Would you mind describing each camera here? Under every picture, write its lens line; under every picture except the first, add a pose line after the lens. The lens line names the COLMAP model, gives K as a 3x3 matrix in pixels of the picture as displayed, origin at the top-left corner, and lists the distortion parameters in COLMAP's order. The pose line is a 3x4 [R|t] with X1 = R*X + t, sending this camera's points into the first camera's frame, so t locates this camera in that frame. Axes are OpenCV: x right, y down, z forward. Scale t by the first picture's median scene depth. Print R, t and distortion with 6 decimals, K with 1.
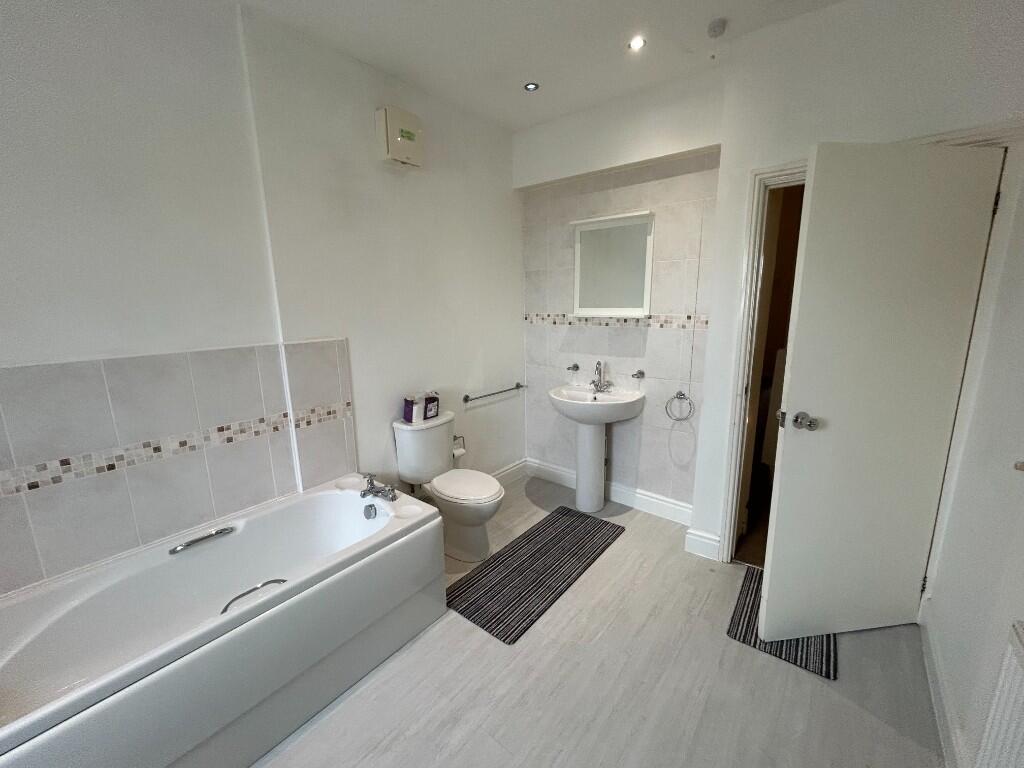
lens RADIAL K [[410.3, 0, 514.0], [0, 410.3, 383.6], [0, 0, 1]] dist [0.003029, 0.000342]
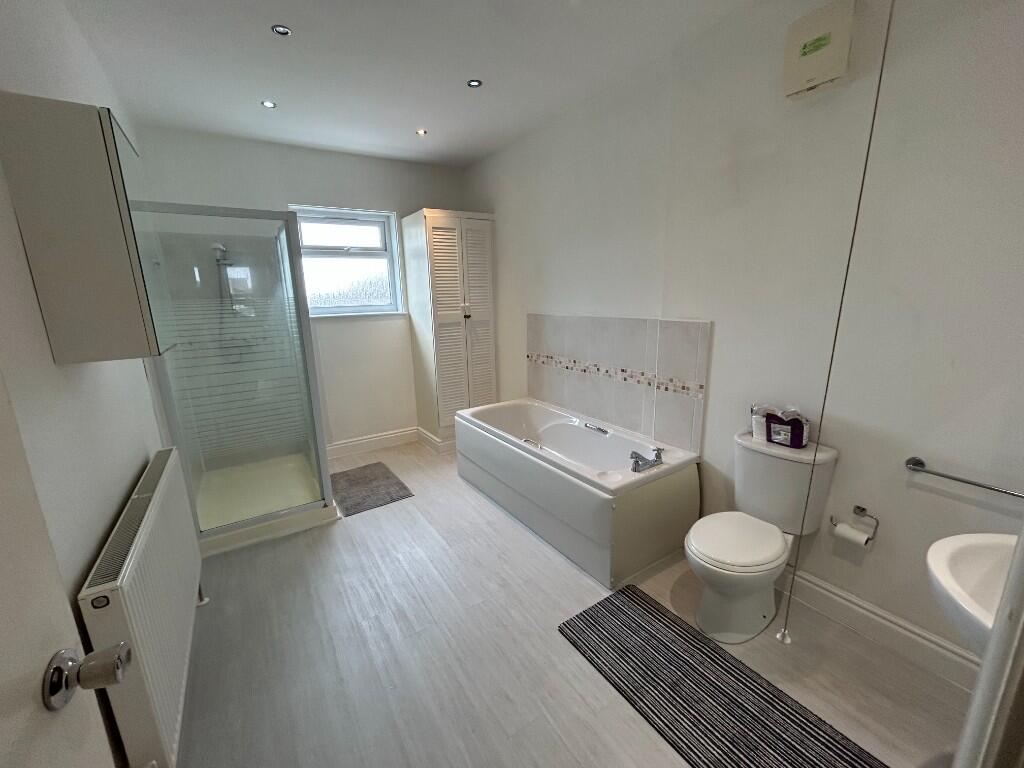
lens RADIAL K [[410.3, 0, 512.6], [0, 410.3, 383.9], [0, 0, 1]] dist [0.003029, 0.000342]
pose [[-0.293823, 0.229915, -0.927797, 0.728432], [-0.163767, 0.944181, 0.285838, -0.184223], [0.941726, 0.235928, -0.239770, 0.871337]]
